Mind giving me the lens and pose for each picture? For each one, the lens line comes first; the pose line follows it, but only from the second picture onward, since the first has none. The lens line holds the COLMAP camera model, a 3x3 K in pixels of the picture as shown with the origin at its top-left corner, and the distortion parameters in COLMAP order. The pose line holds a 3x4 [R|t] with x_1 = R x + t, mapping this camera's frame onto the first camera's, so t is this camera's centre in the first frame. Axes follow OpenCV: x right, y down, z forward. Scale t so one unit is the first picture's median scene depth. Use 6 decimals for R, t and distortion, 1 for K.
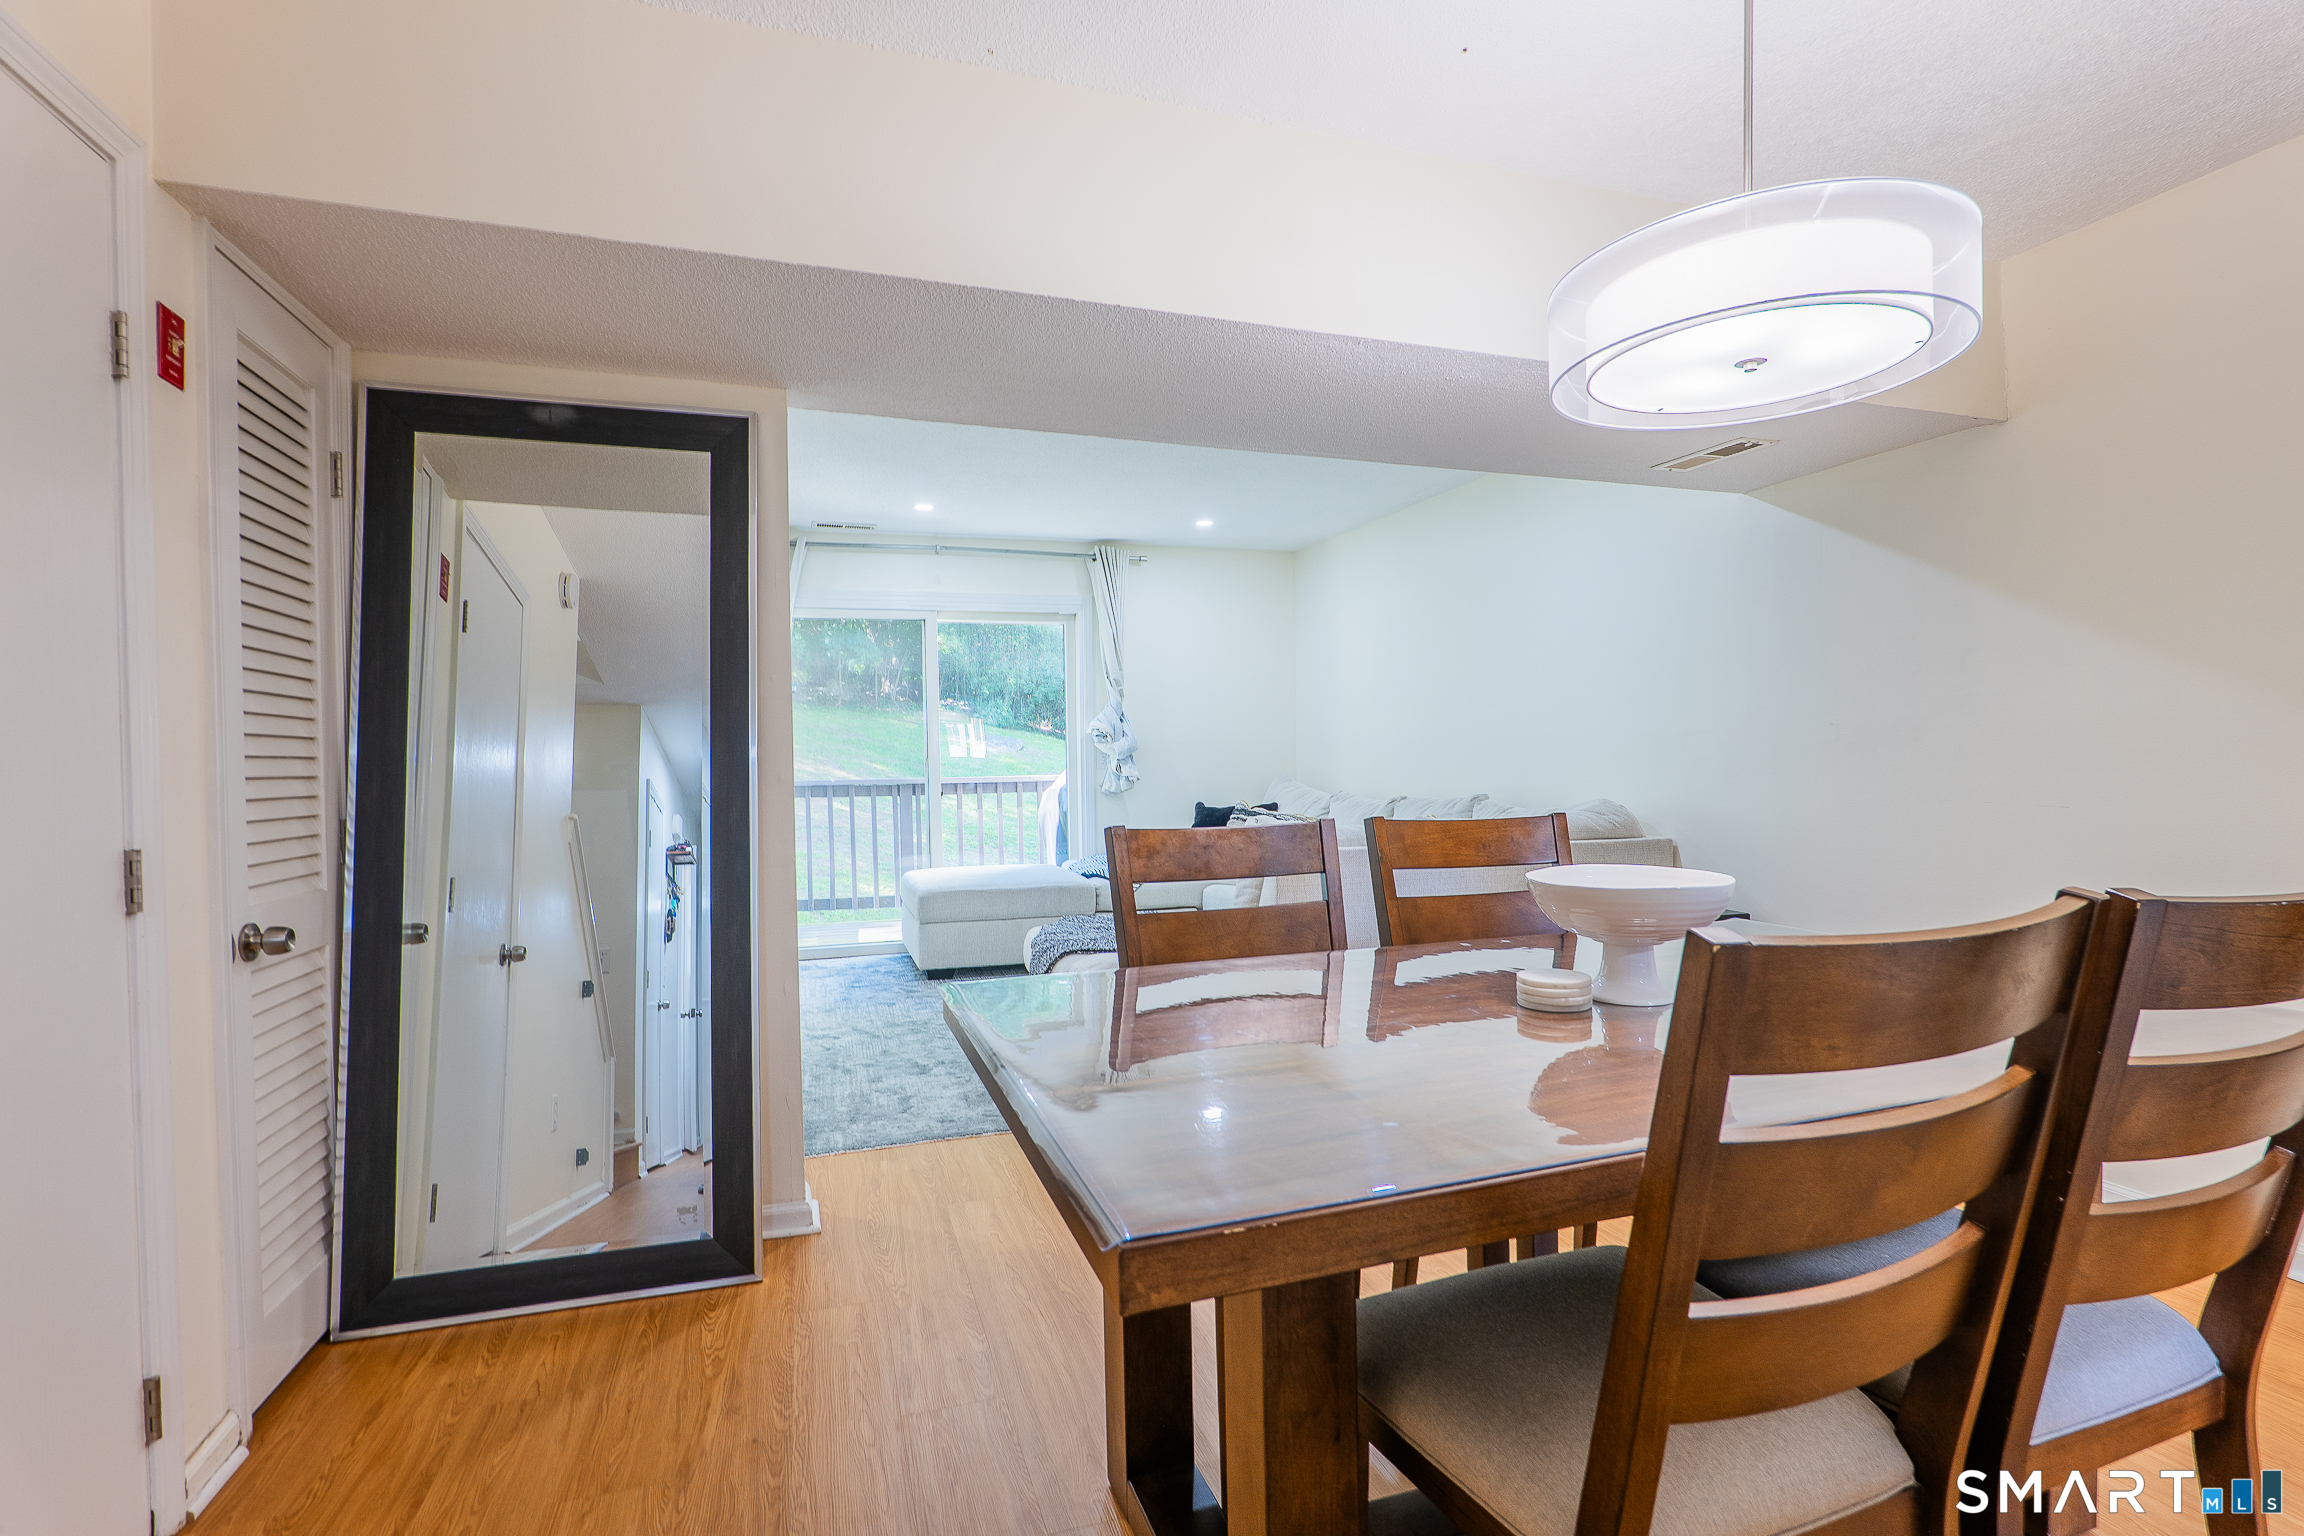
lens RADIAL K [[1071.6, 0, 1194.7], [0, 1071.6, 782.6], [0, 0, 1]] dist [-0.023895, 0.009547]
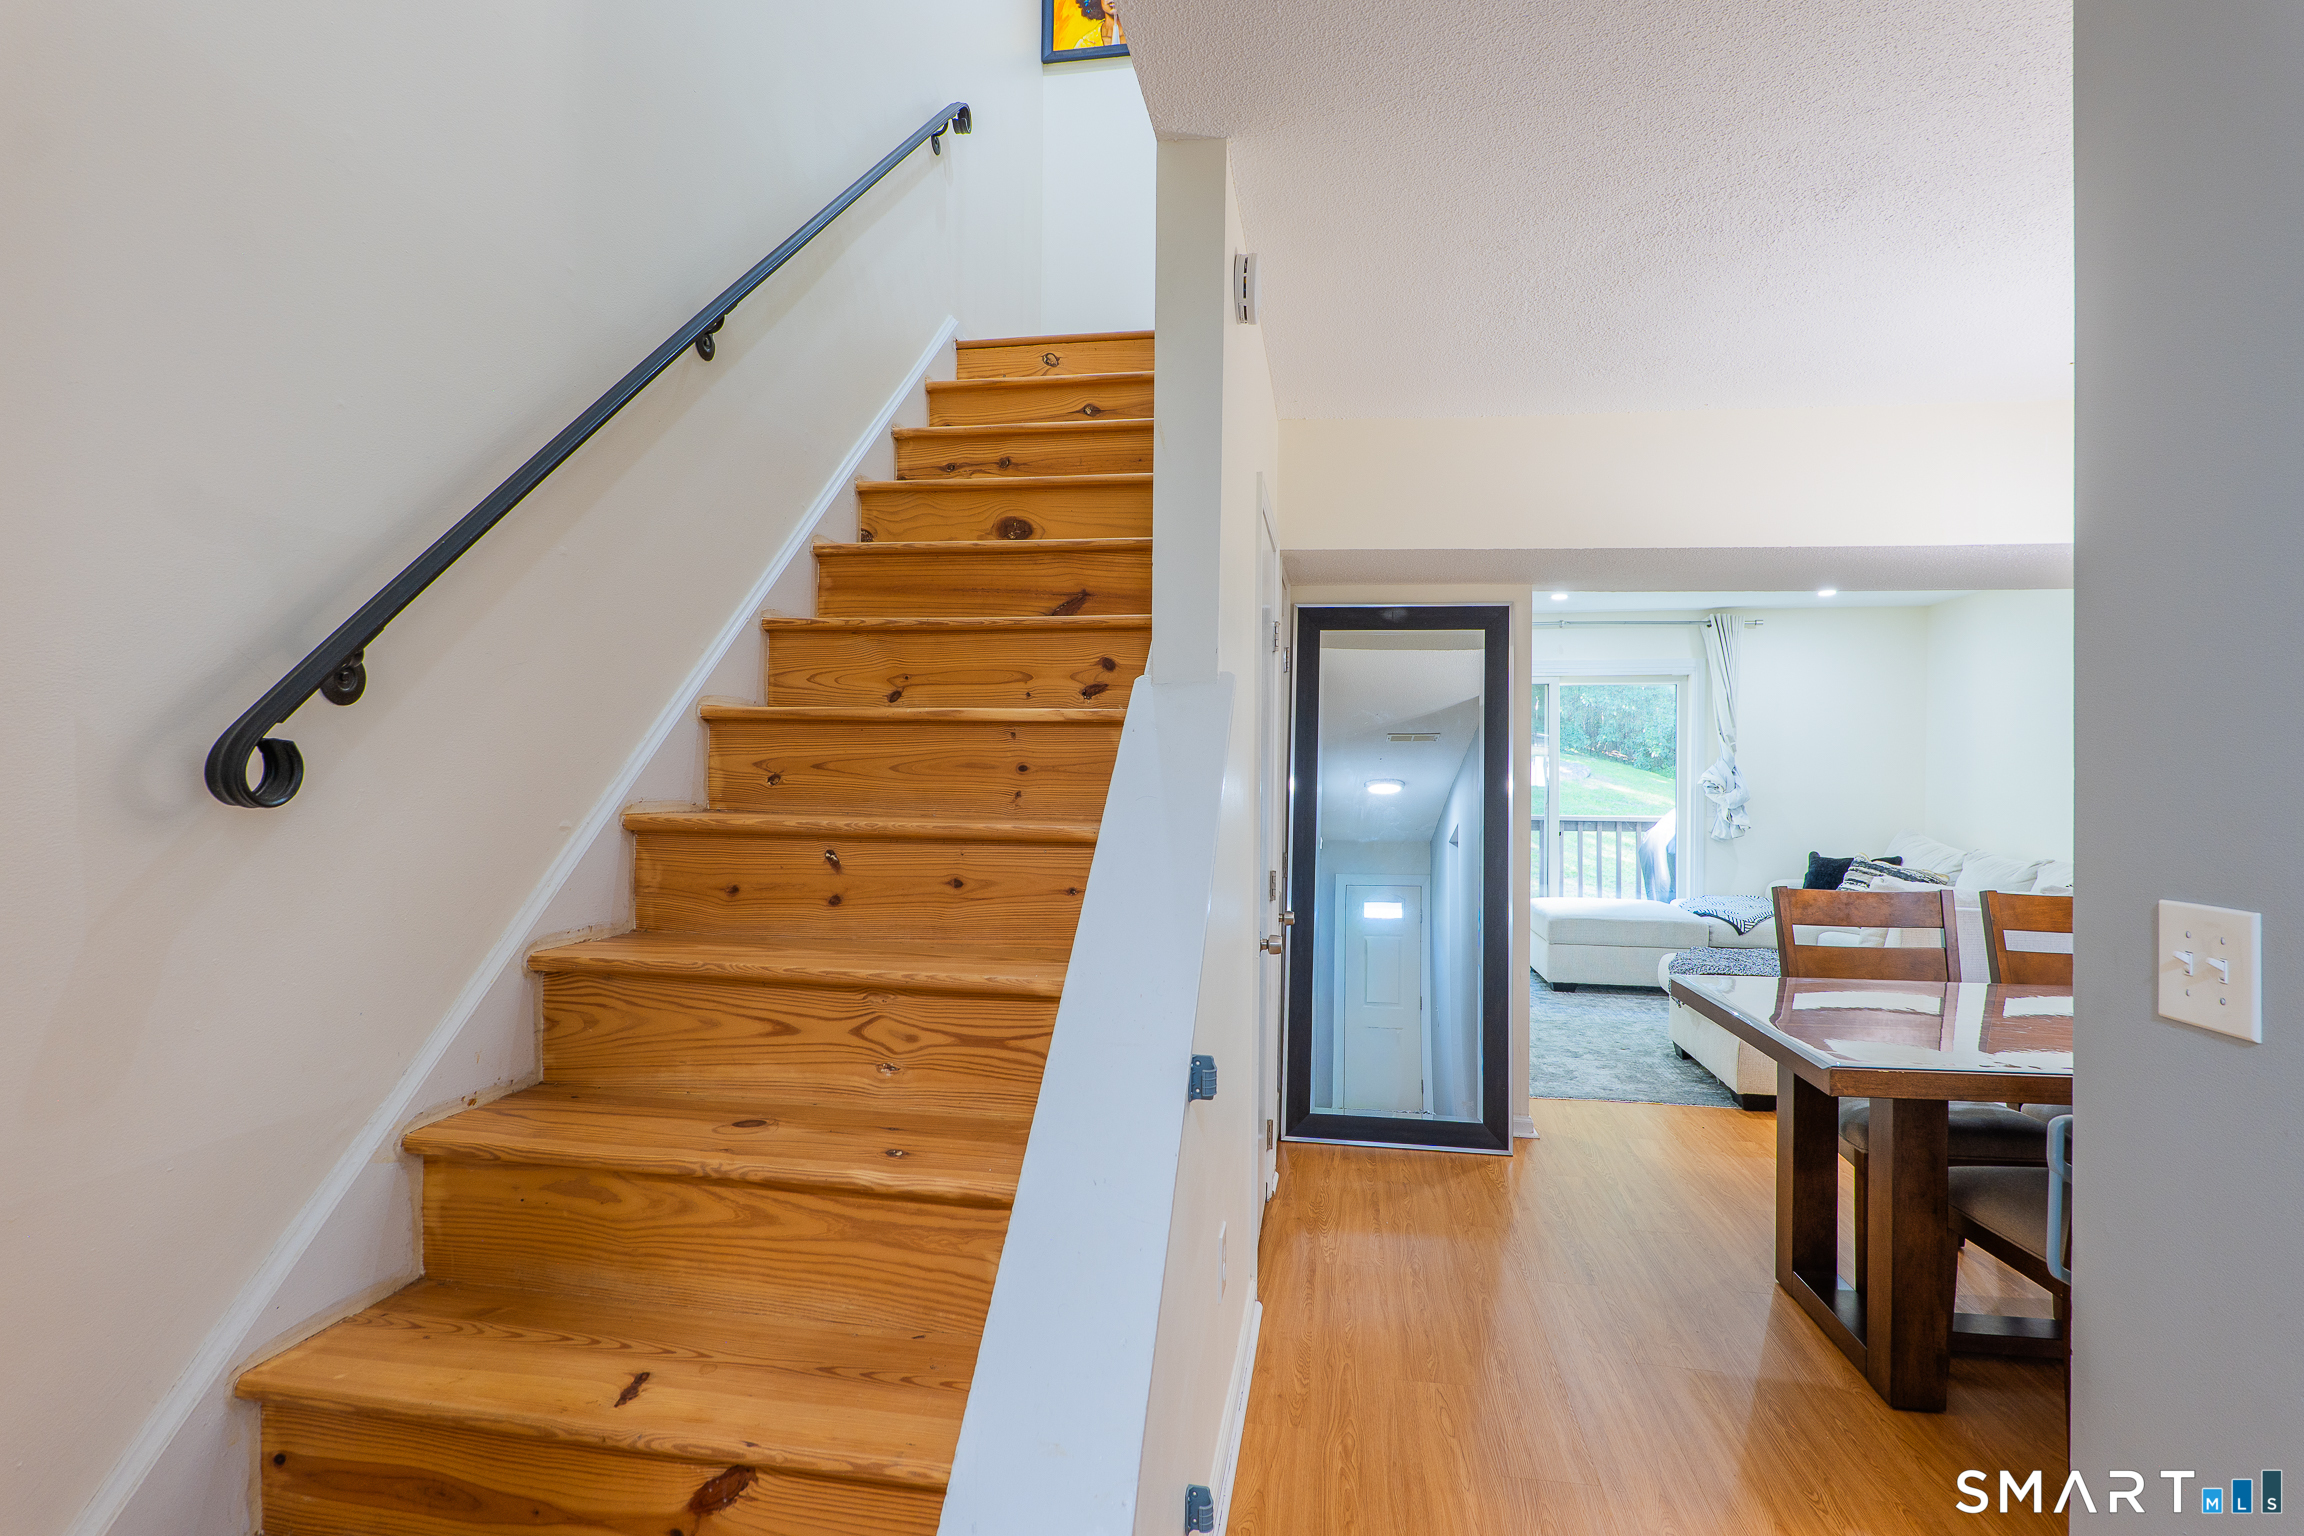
lens RADIAL K [[1071.6, 0, 1194.7], [0, 1071.6, 782.6], [0, 0, 1]] dist [-0.023895, 0.009547]
pose [[0.872753, 0.020320, -0.487739, -0.053371], [-0.030903, 0.999429, -0.013659, -0.049875], [0.487183, 0.026994, 0.872883, -0.609820]]
